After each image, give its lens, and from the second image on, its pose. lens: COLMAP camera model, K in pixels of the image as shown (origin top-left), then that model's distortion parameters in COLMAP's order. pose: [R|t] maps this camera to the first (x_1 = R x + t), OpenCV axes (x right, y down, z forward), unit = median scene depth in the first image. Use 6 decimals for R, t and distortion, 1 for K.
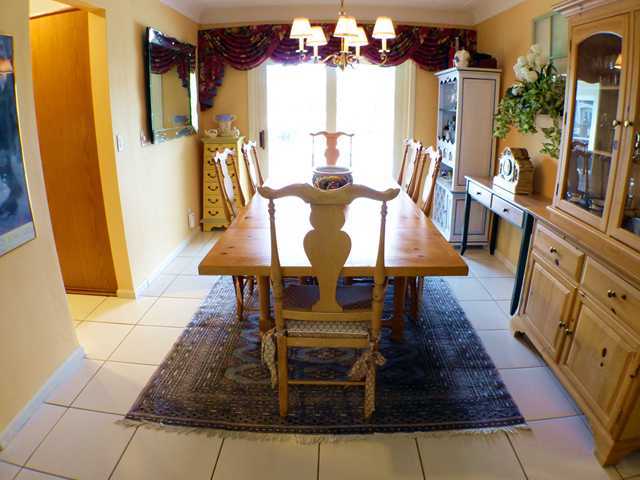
lens RADIAL K [[397.1, 0, 320.0], [0, 397.1, 240.0], [0, 0, 1]] dist [-0.212276, 0.043917]
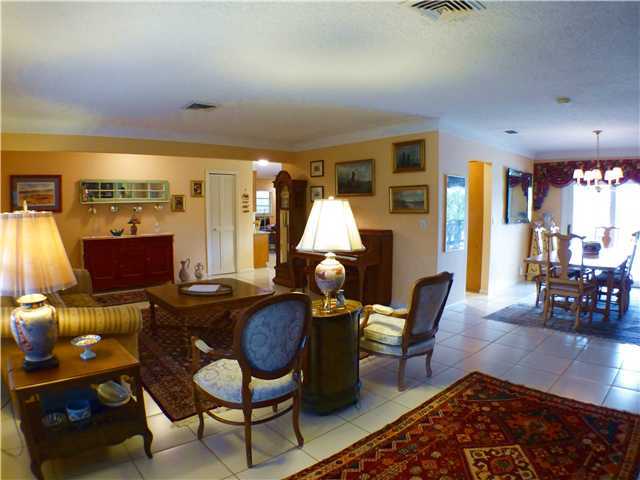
lens RADIAL K [[397.1, 0, 320.0], [0, 397.1, 240.0], [0, 0, 1]] dist [-0.212276, 0.043917]
pose [[0.681922, 0.059687, -0.728986, 0.273887], [-0.235242, 0.961608, -0.141321, 0.269833], [0.692563, 0.267858, 0.669782, -0.802082]]
